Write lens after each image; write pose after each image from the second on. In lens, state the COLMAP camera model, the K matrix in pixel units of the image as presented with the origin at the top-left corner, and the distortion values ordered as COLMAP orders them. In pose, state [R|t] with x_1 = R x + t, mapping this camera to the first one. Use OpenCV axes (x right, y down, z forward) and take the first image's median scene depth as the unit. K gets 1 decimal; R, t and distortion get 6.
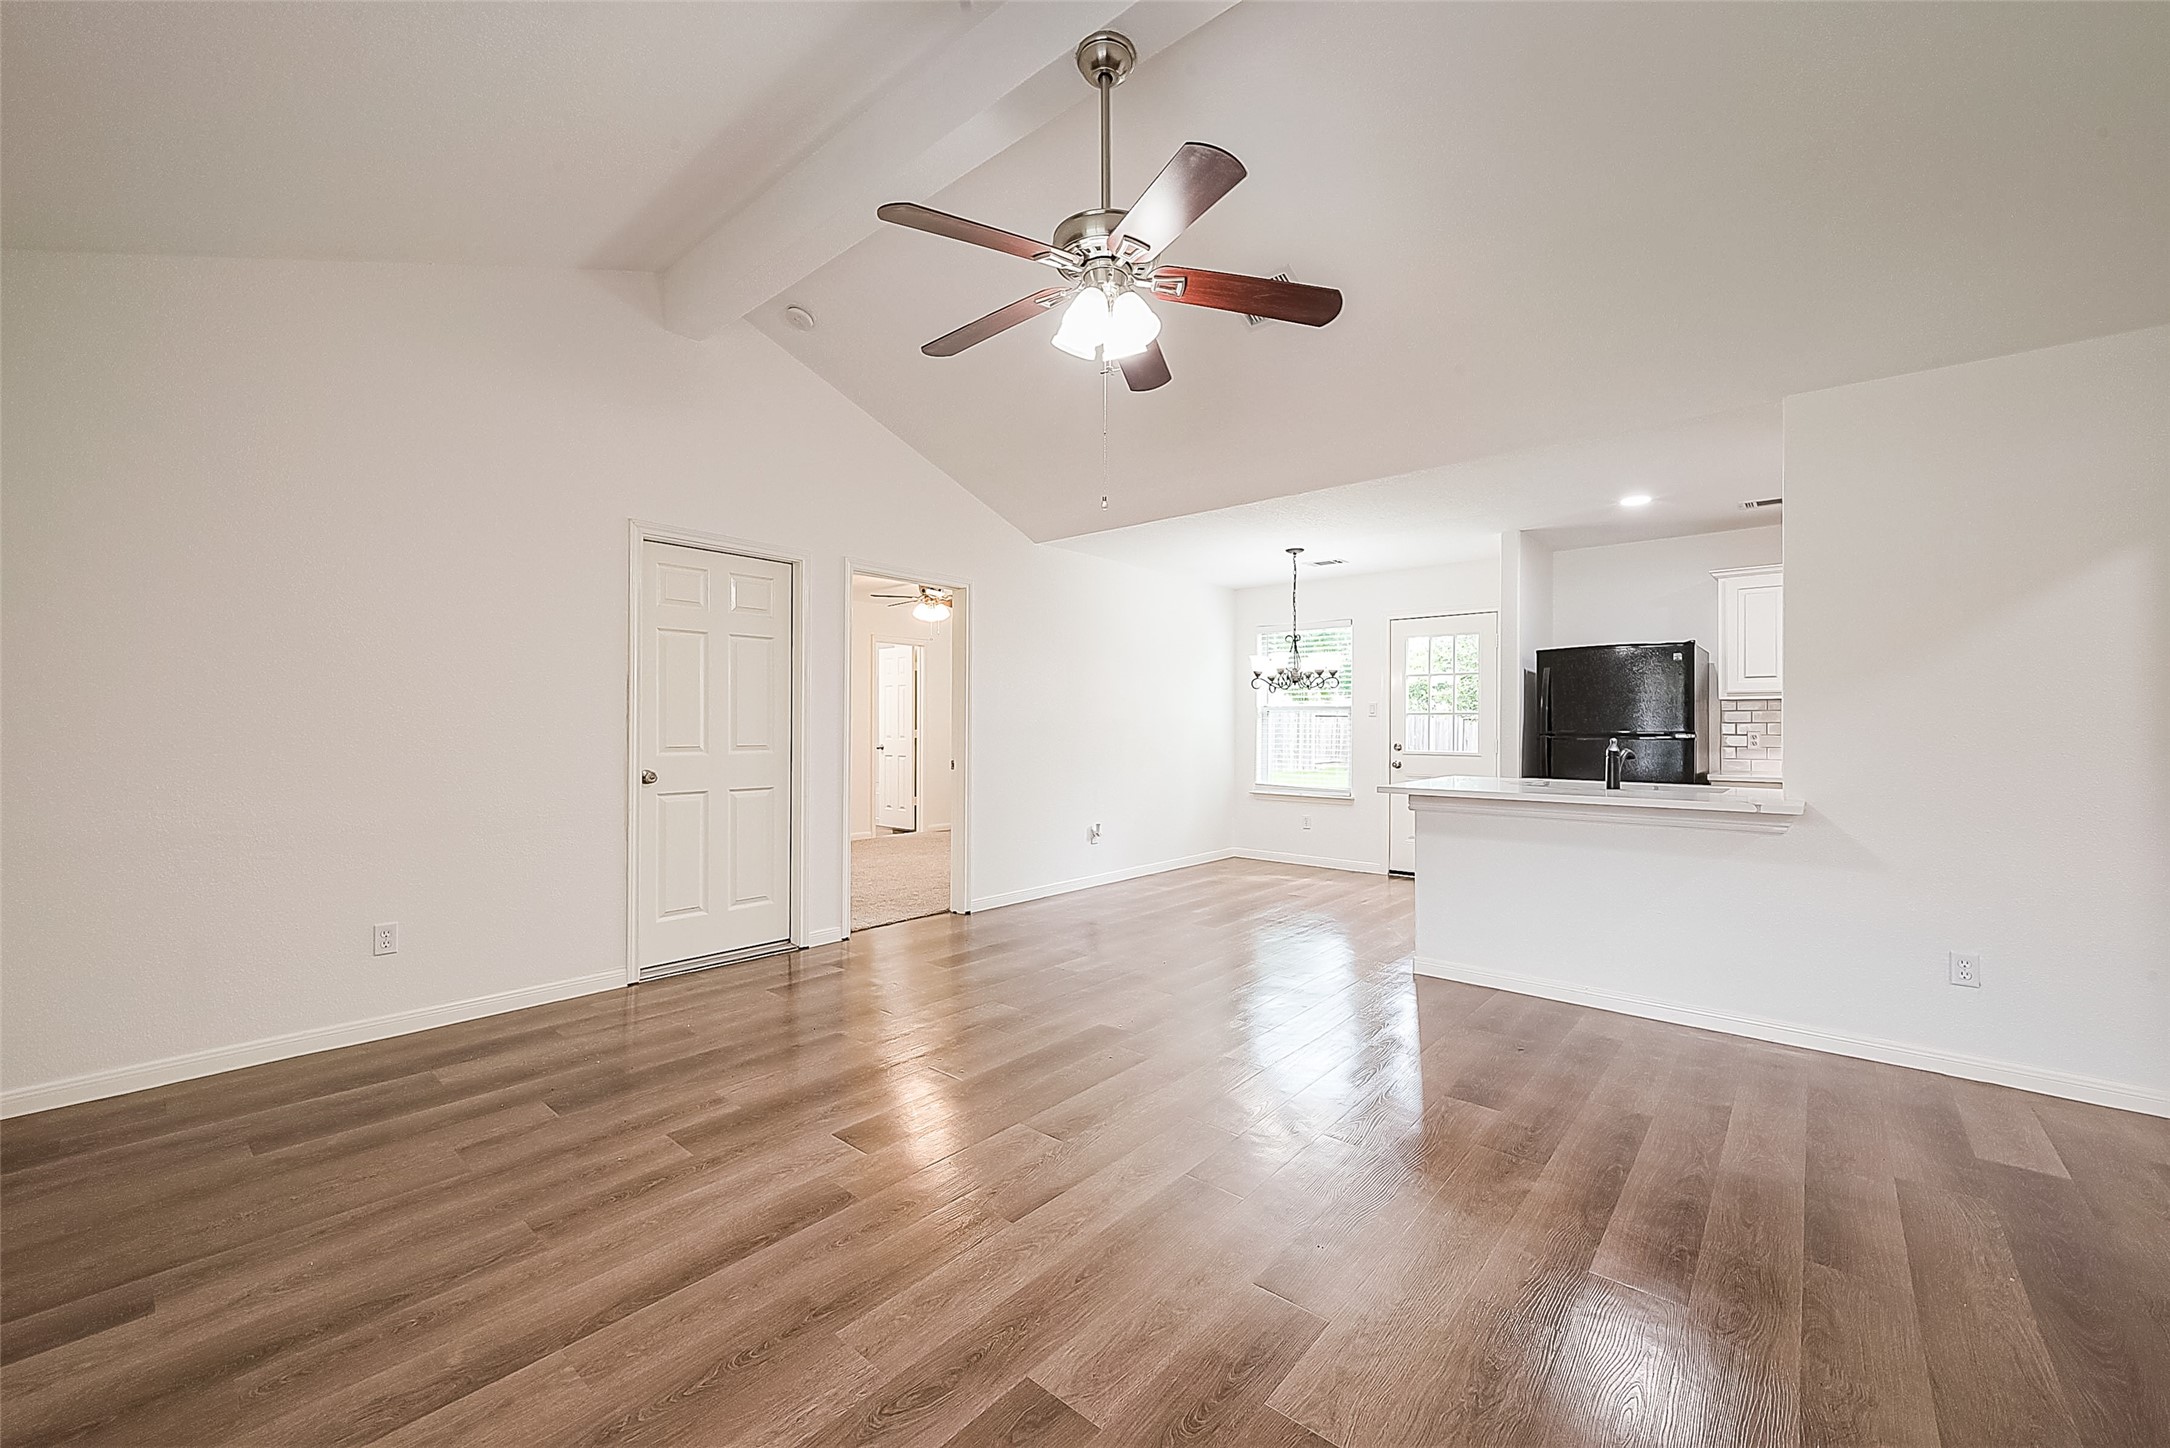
lens RADIAL K [[850.3, 0, 1088.5], [0, 850.3, 724.8], [0, 0, 1]] dist [0.001279, 0.000090]
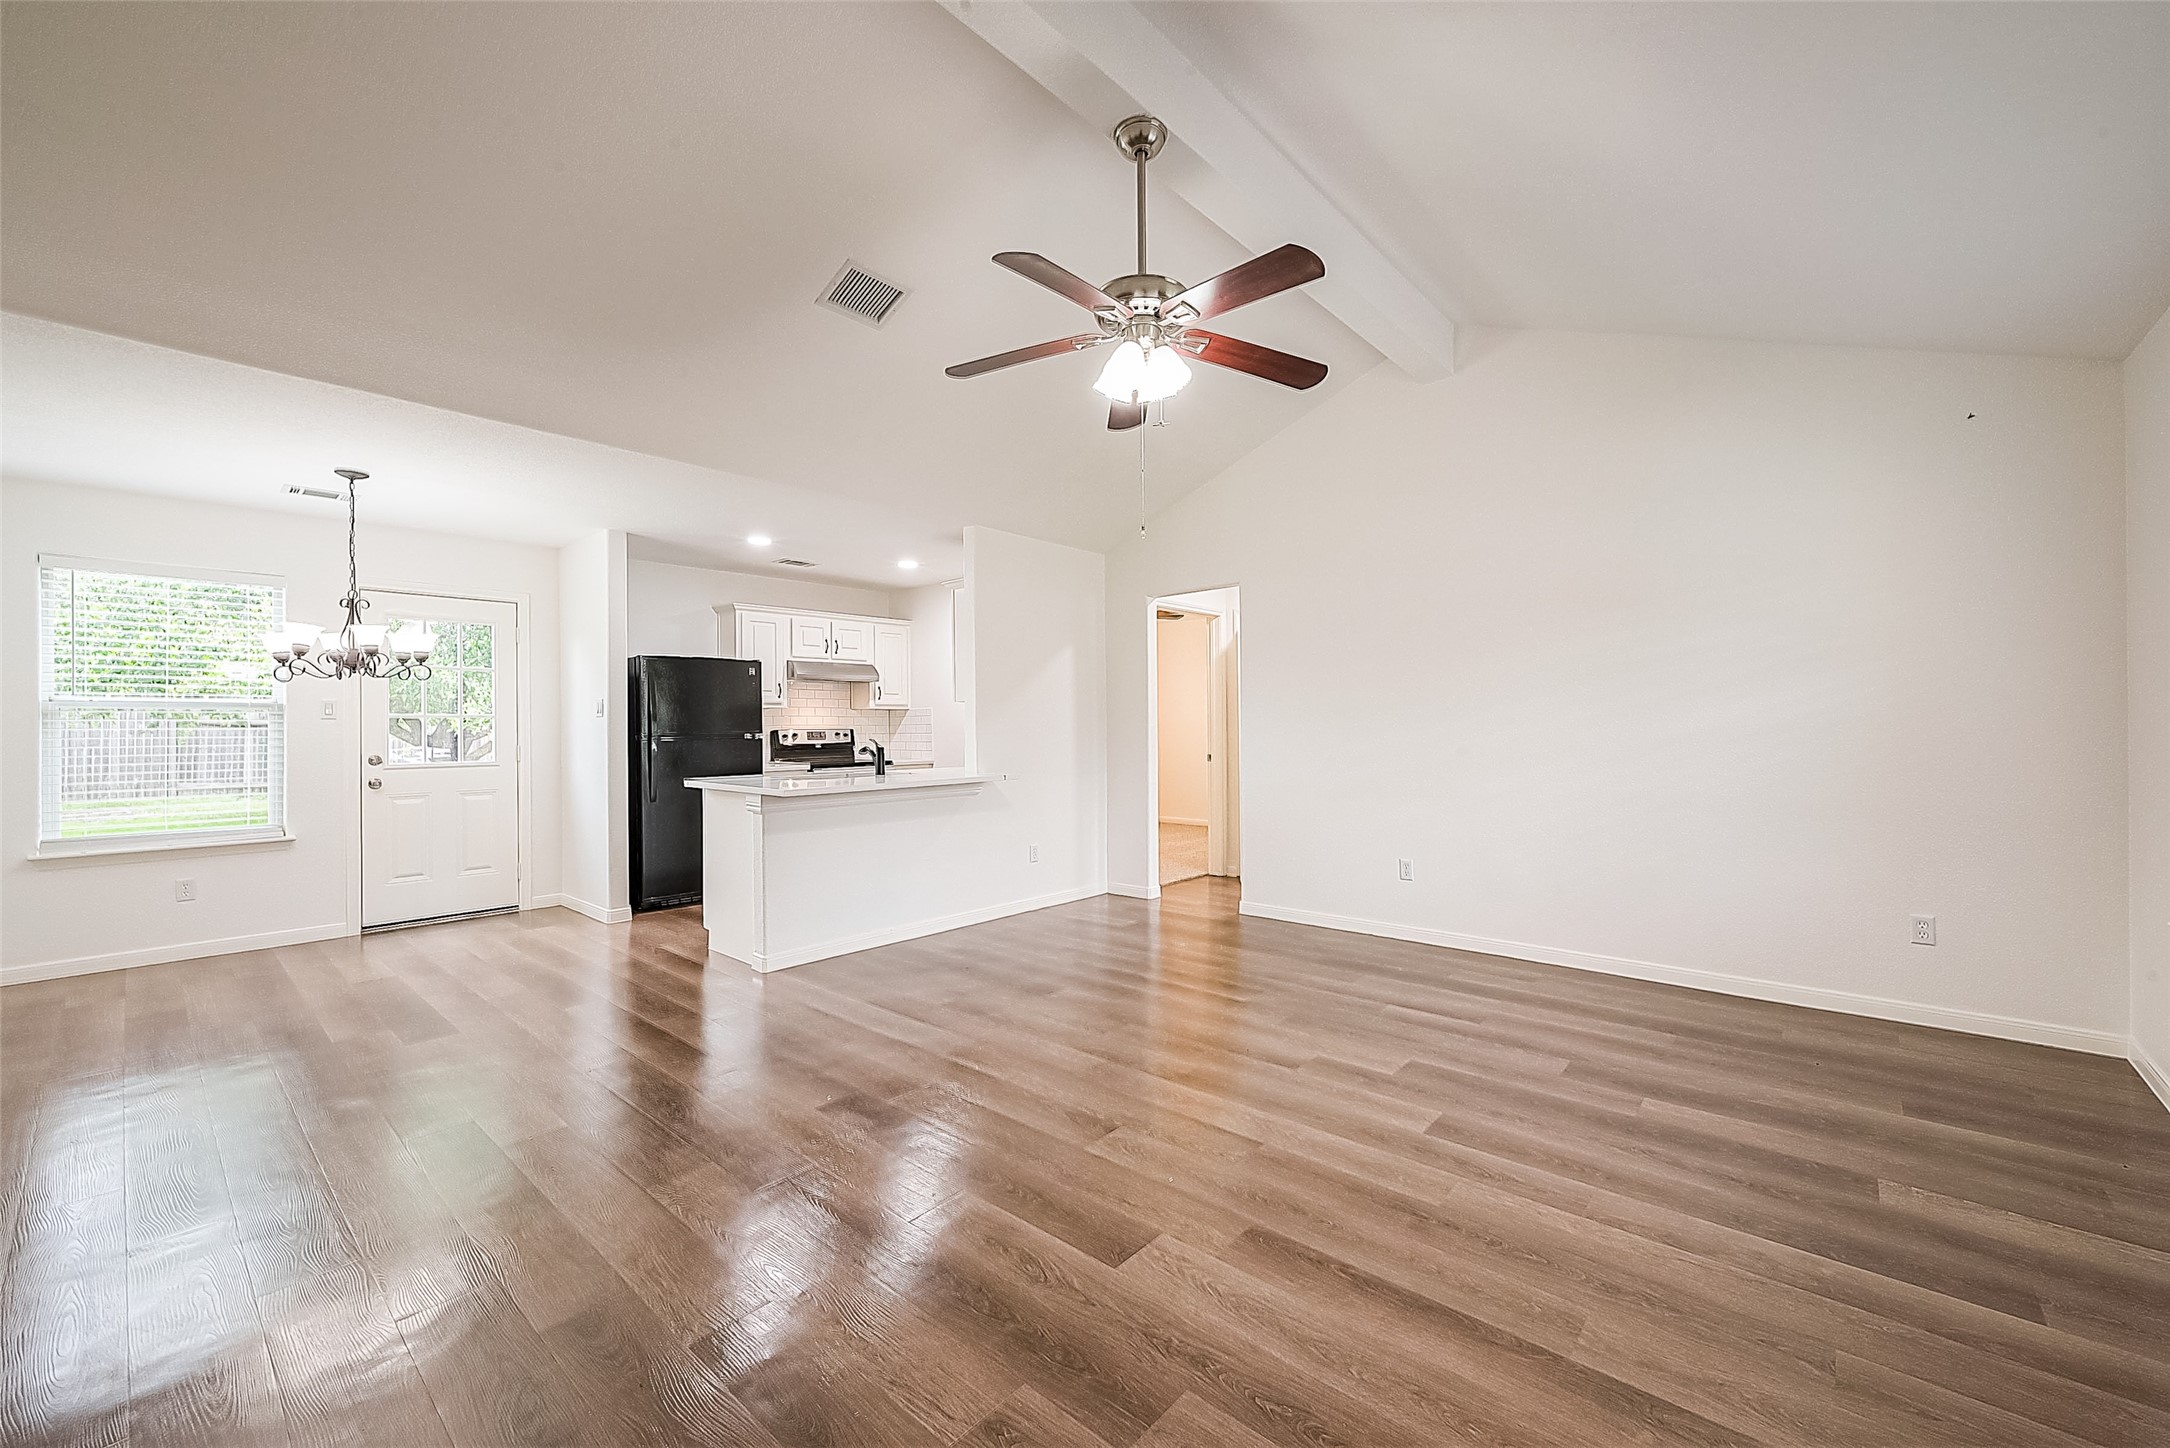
lens RADIAL K [[850.3, 0, 1087.5], [0, 850.3, 726.3], [0, 0, 1]] dist [0.001279, 0.000090]
pose [[0.016535, -0.003538, 0.999857, -0.803062], [0.006830, 0.999971, 0.003426, -0.003938], [-0.999840, 0.006772, 0.016559, 0.764575]]
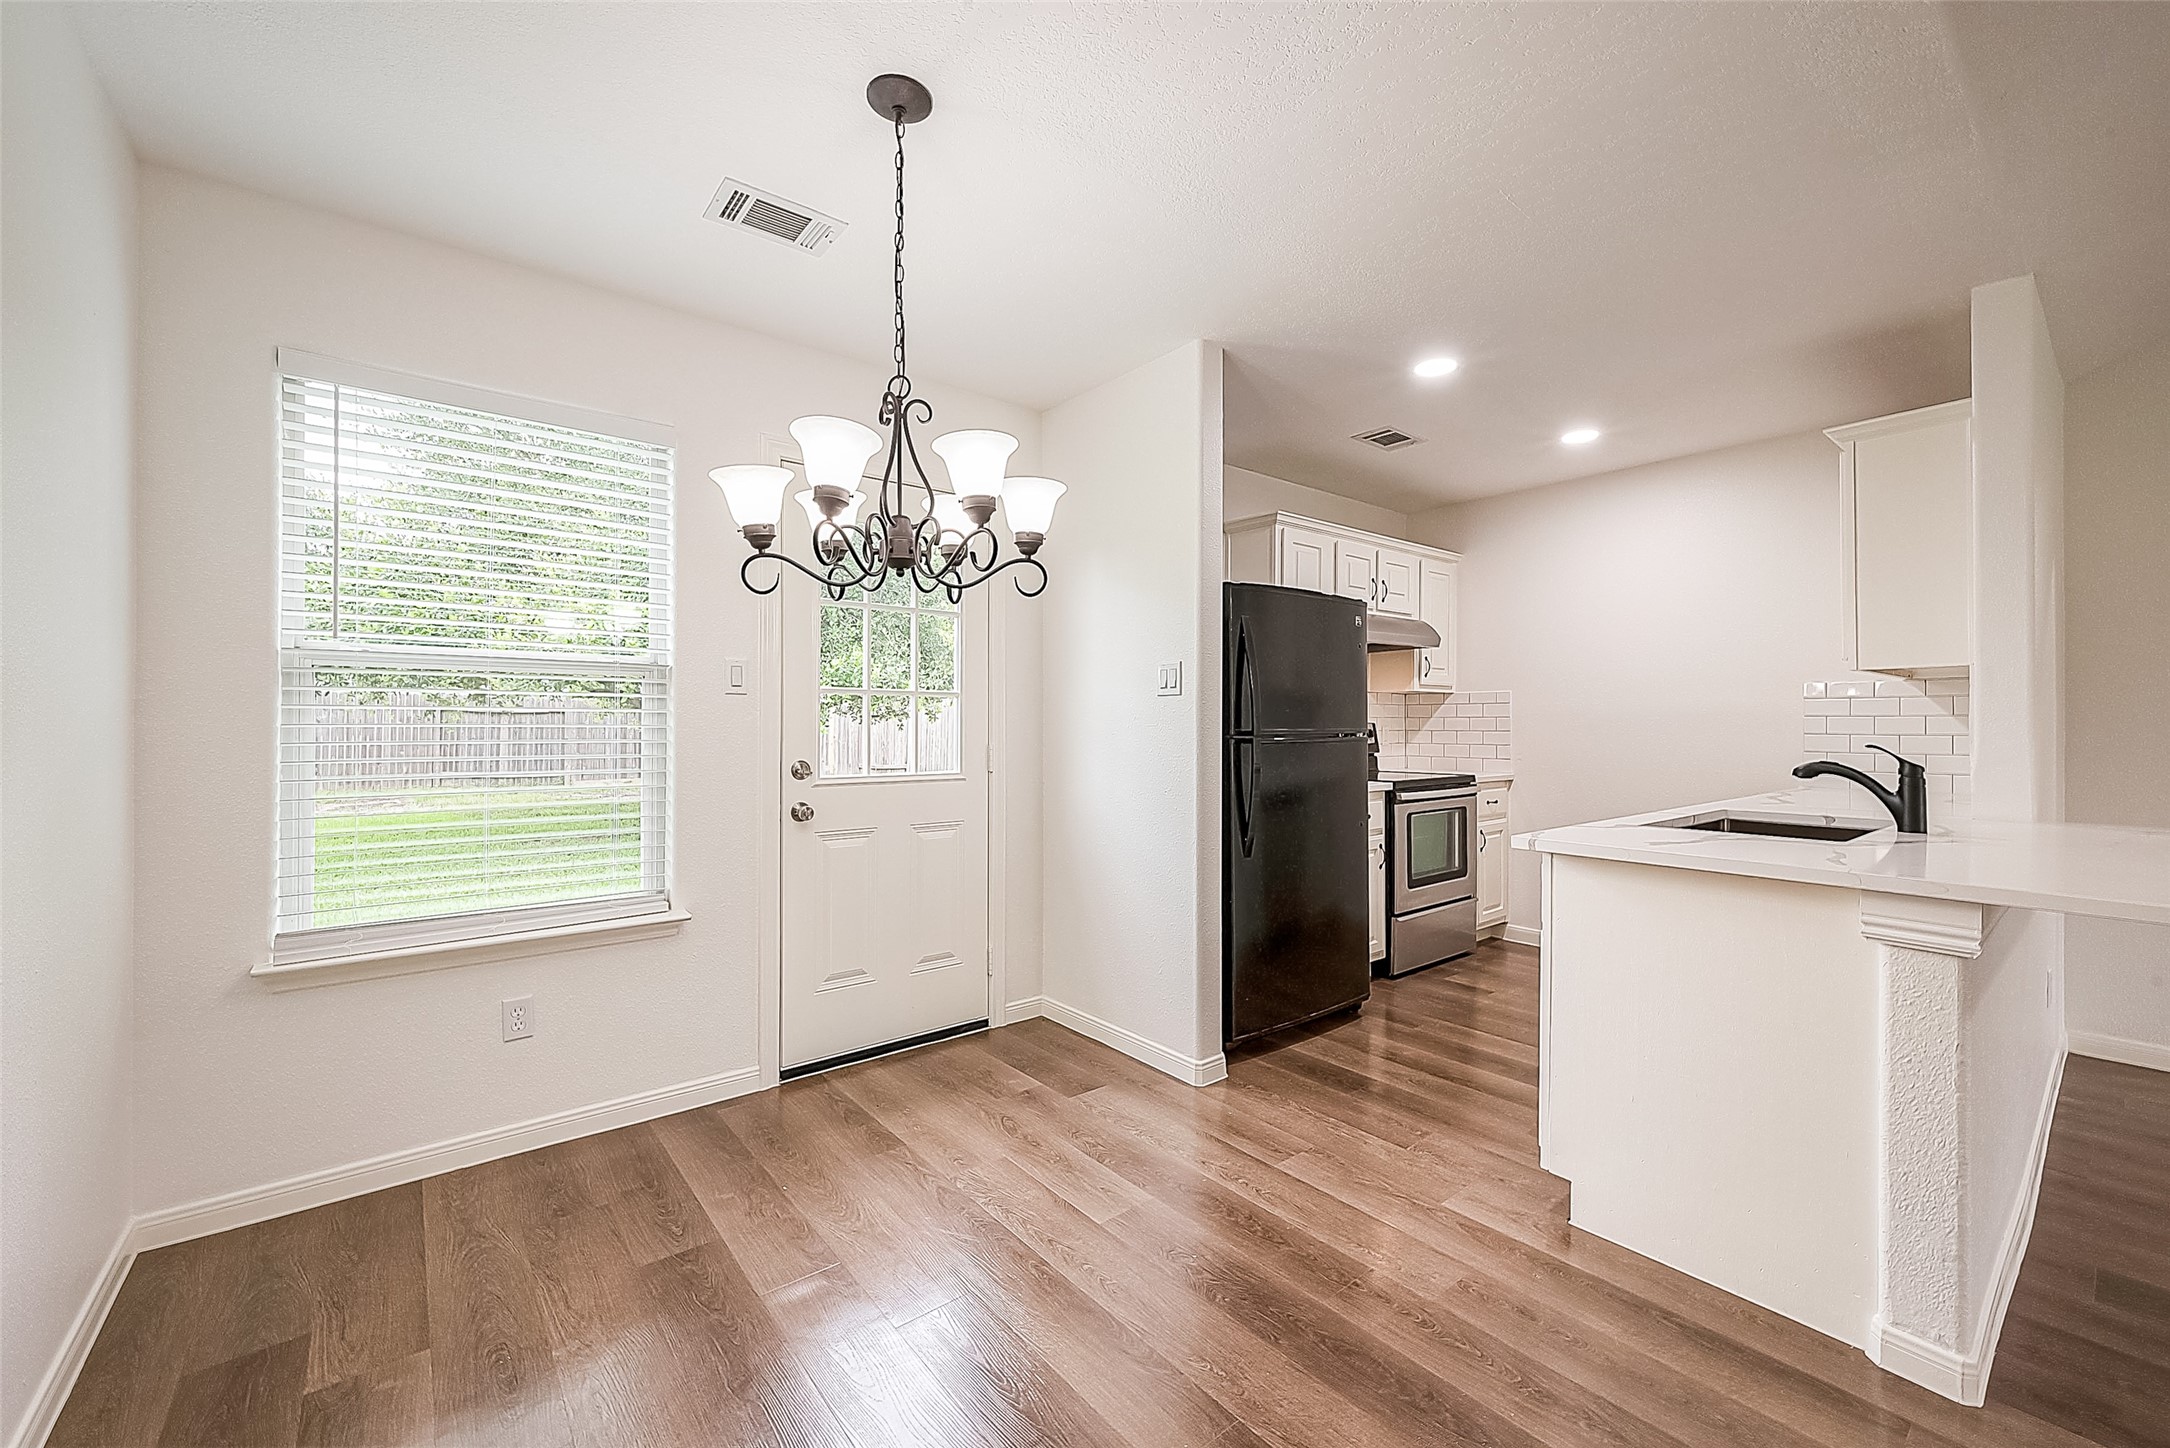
lens RADIAL K [[850.3, 0, 1079.1], [0, 850.3, 725.2], [0, 0, 1]] dist [0.001279, 0.000090]
pose [[0.181668, -0.006017, 0.983342, -0.038390], [-0.003508, 0.999971, 0.006766, 0.002661], [-0.983354, -0.004679, 0.181642, 1.689135]]
